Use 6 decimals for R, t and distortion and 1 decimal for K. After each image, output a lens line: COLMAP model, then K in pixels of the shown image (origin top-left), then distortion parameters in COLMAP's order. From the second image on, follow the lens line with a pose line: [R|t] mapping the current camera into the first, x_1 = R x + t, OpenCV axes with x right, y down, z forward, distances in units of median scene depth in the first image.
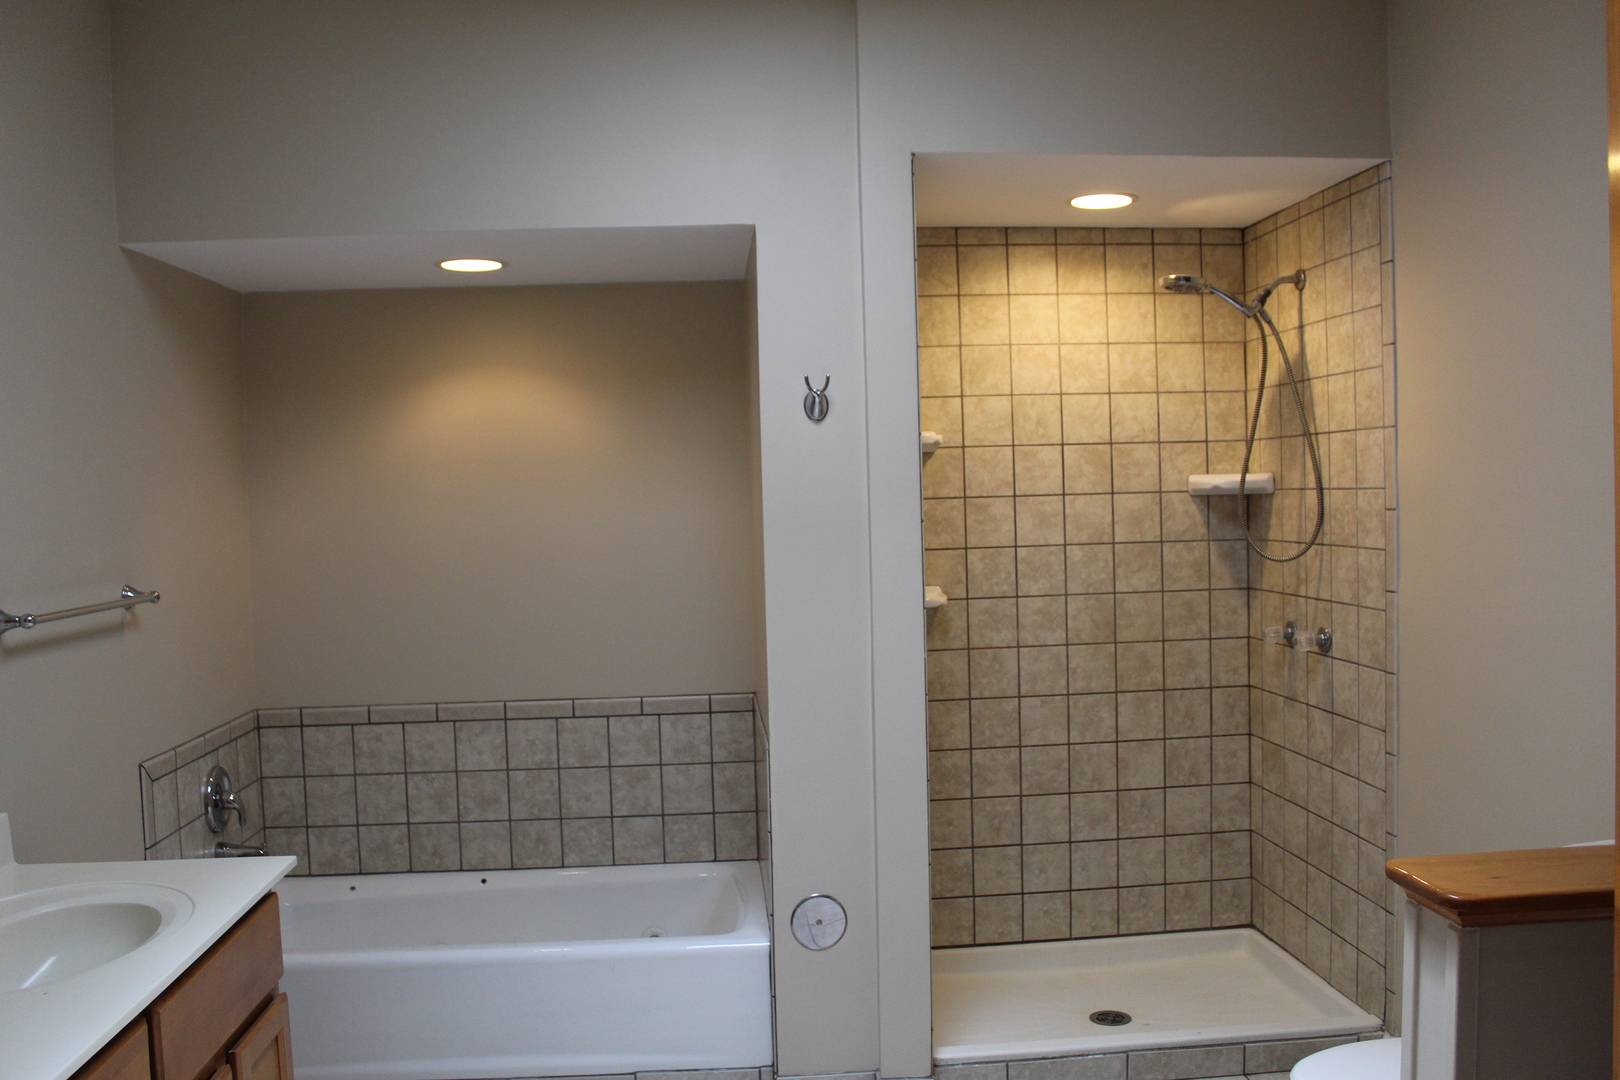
lens RADIAL K [[1366.2, 0, 803.4], [0, 1366.2, 537.8], [0, 0, 1]] dist [-0.148390, 0.125984]
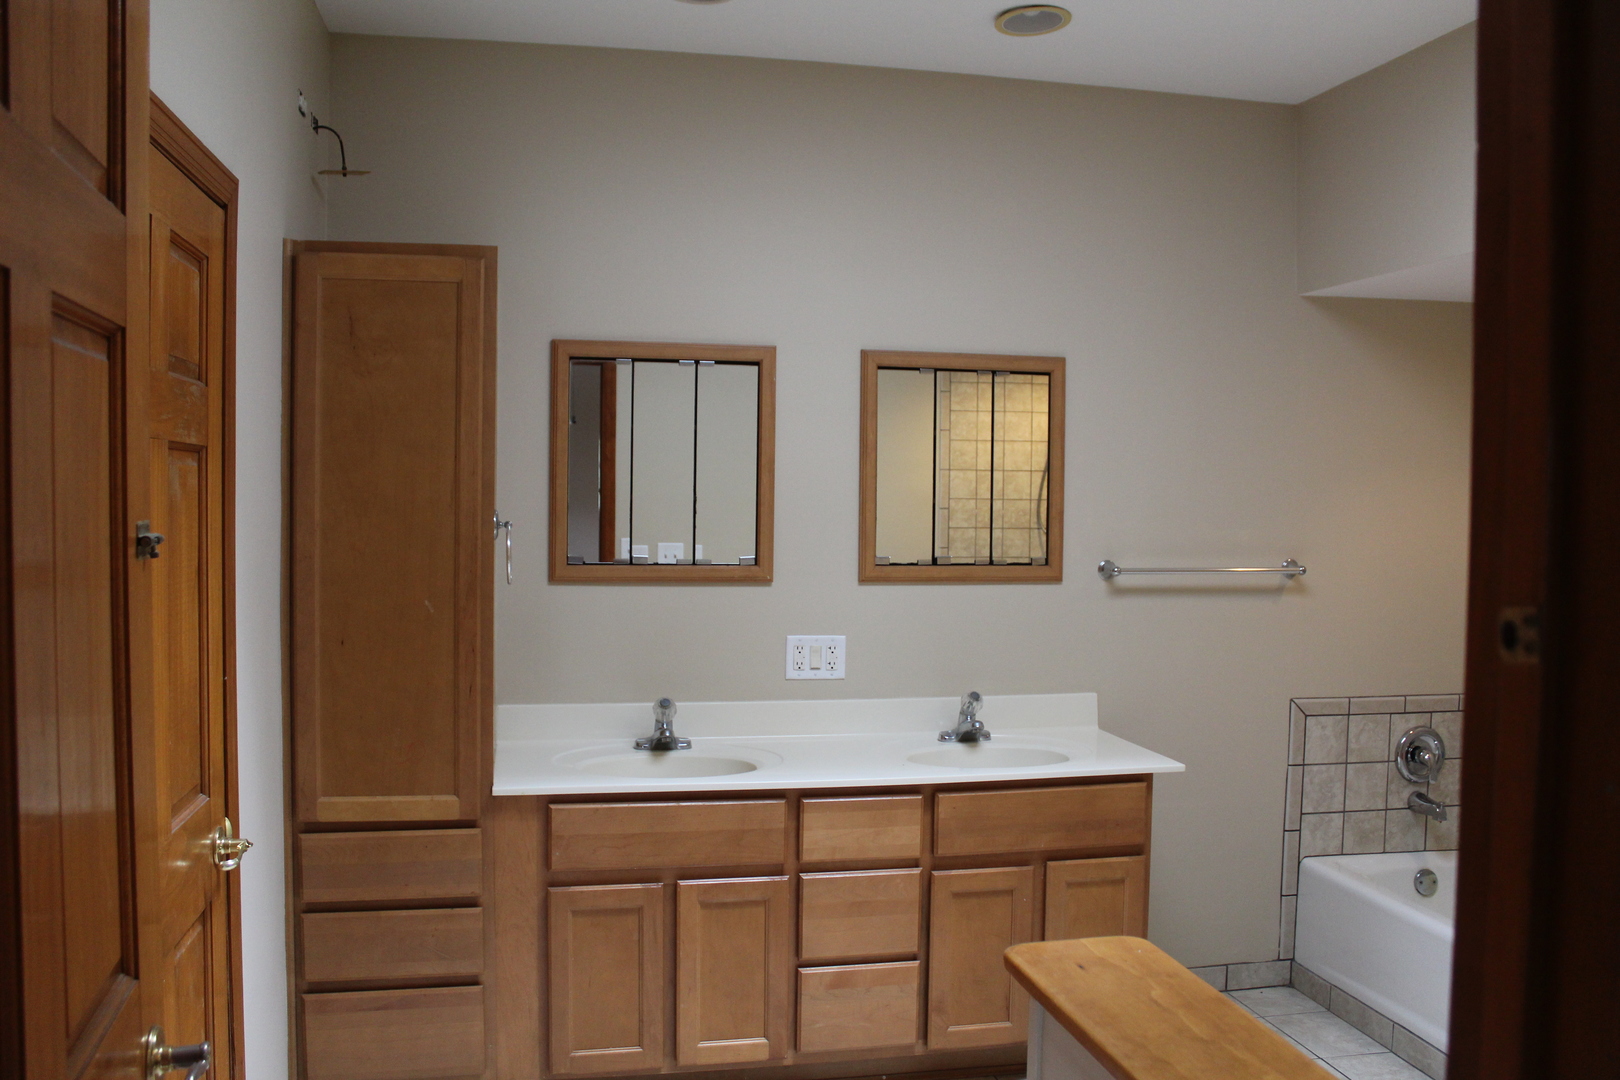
lens RADIAL K [[1366.2, 0, 810.5], [0, 1366.2, 540.3], [0, 0, 1]] dist [-0.148390, 0.125984]
pose [[0.132448, 0.068114, -0.988847, 0.544385], [-0.049616, 0.996841, 0.062019, -0.030554], [0.989947, 0.040848, 0.135409, 0.271339]]
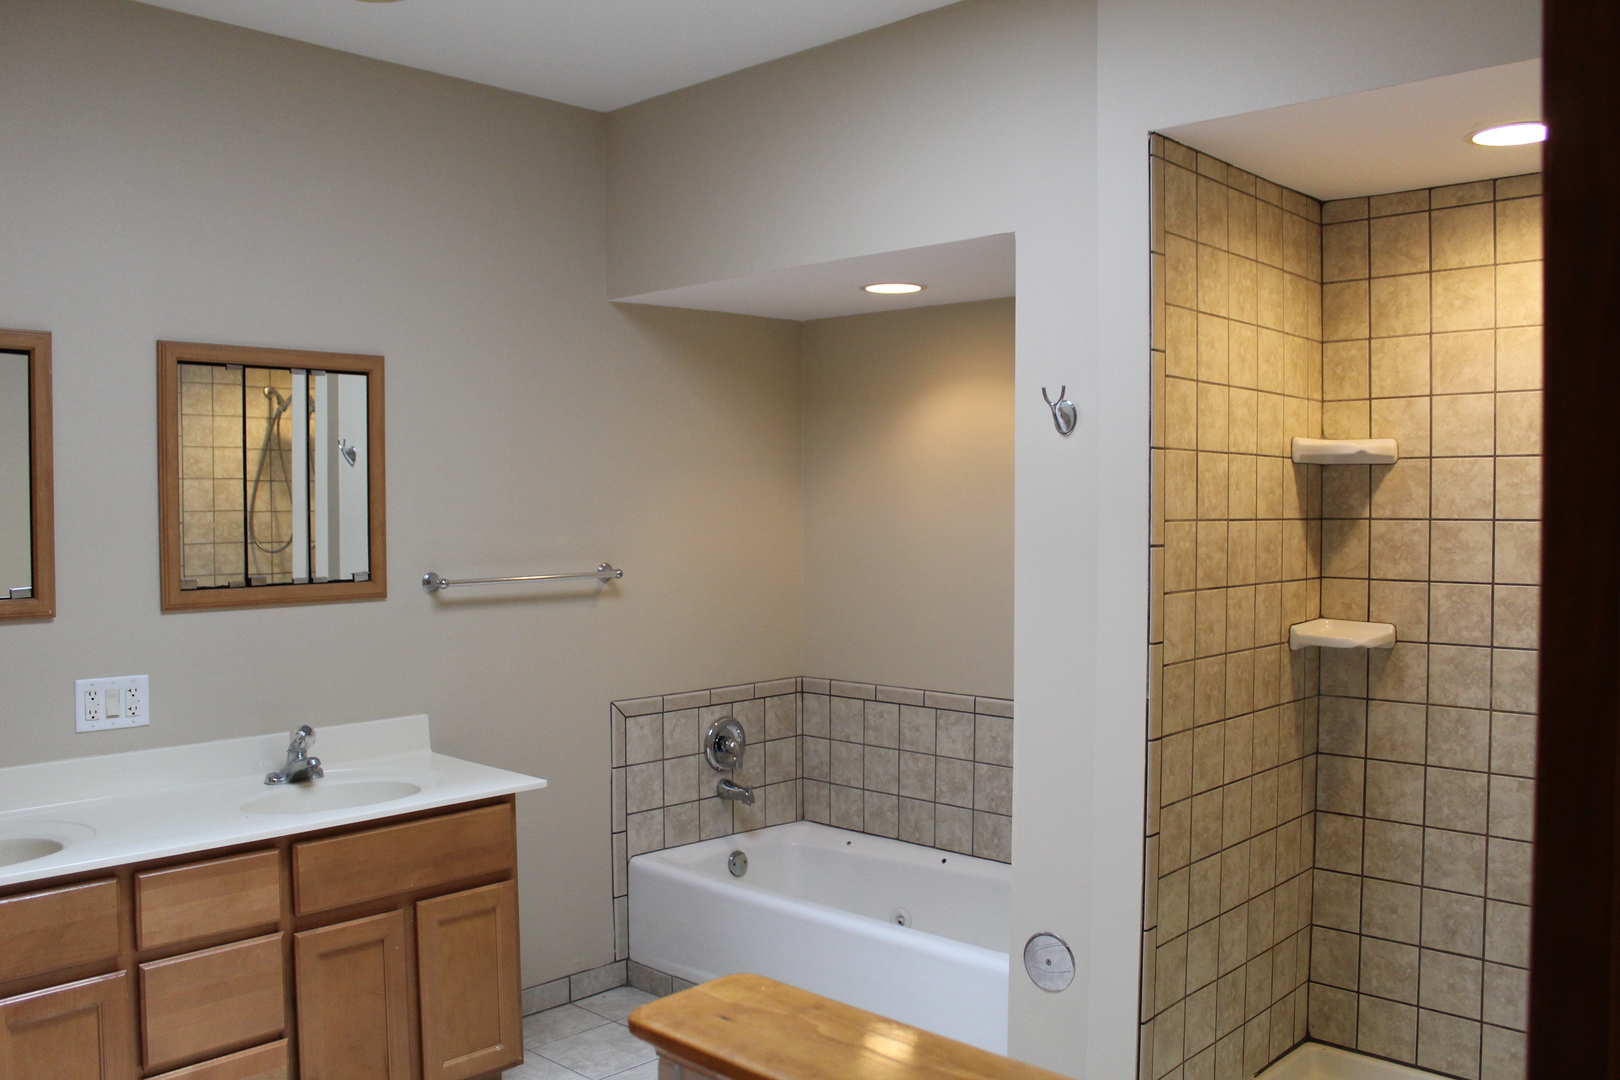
lens RADIAL K [[1366.2, 0, 808.2], [0, 1366.2, 536.7], [0, 0, 1]] dist [-0.148390, 0.125984]
pose [[0.672836, 0.046898, -0.738304, 0.457626], [-0.039986, 0.998835, 0.027008, -0.025707], [0.738710, 0.011350, 0.673928, 0.187622]]
